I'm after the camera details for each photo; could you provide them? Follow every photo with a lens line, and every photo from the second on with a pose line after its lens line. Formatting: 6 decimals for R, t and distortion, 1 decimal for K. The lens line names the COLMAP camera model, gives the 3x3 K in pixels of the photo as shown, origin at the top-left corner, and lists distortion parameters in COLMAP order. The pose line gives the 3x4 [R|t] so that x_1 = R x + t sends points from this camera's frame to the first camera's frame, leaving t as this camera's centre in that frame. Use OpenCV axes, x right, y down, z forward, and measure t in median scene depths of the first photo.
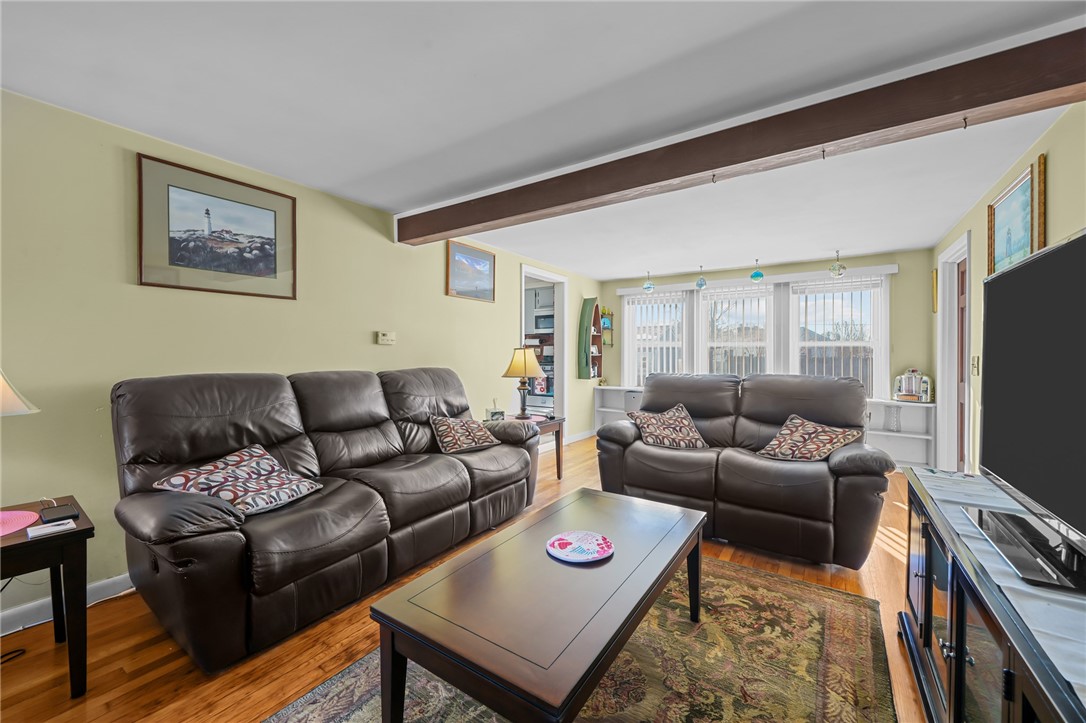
lens RADIAL K [[425.9, 0, 538.8], [0, 425.9, 358.2], [0, 0, 1]] dist [-0.002174, -0.000065]
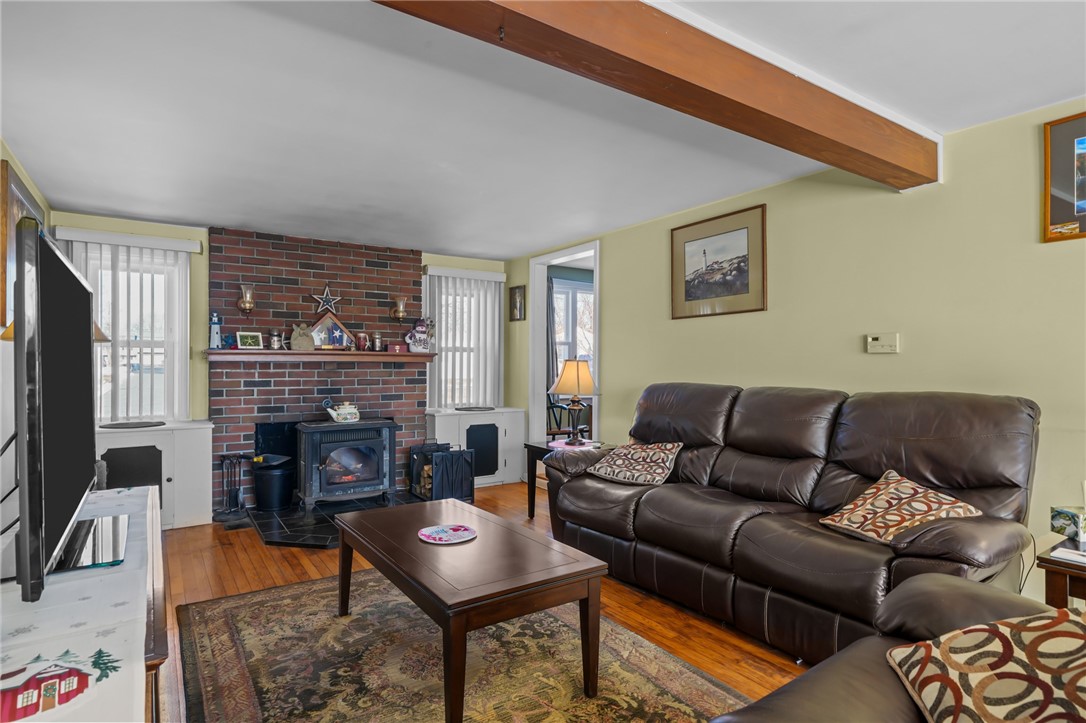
lens RADIAL K [[567.5, 0, 532.8], [0, 567.5, 365.7], [0, 0, 1]] dist [-0.004520, -0.000317]
pose [[-0.369367, -0.001585, -0.929282, 0.913627], [-0.011691, 0.999927, 0.002942, -0.012853], [0.929210, 0.011951, -0.369359, 1.127479]]
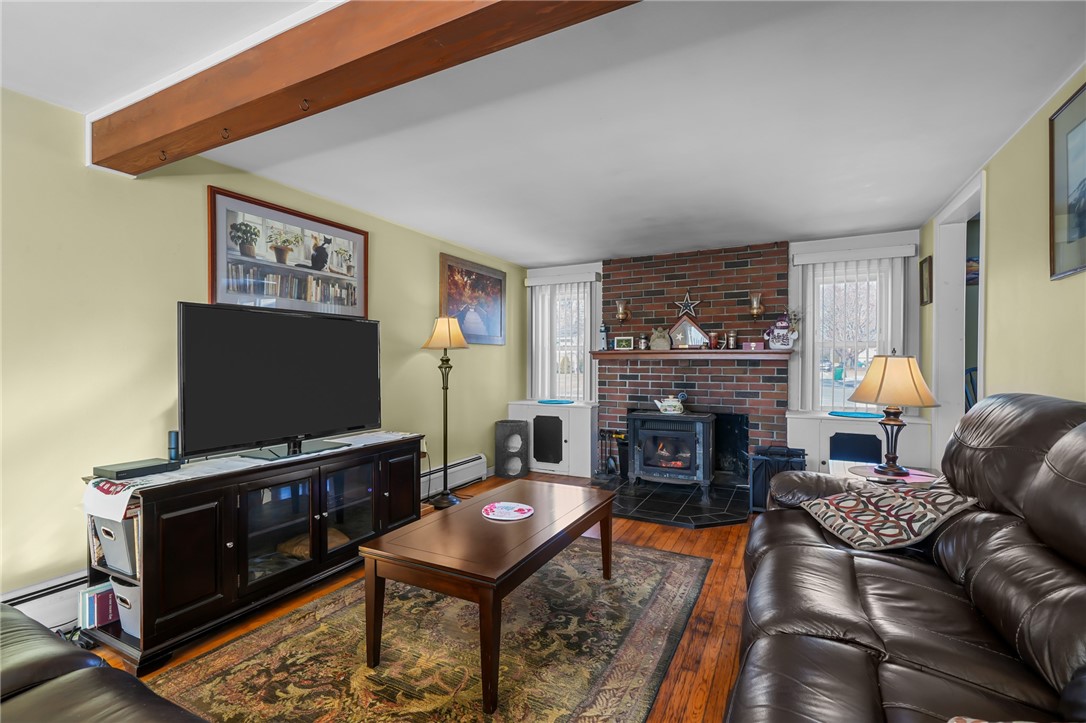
lens RADIAL K [[490.5, 0, 542.3], [0, 490.5, 362.4], [0, 0, 1]] dist [-0.000106, -0.000259]
pose [[-0.991686, -0.003040, -0.128644, 0.118784], [-0.004516, 0.999927, 0.011179, -0.020228], [0.128600, 0.011667, -0.991628, 1.590068]]
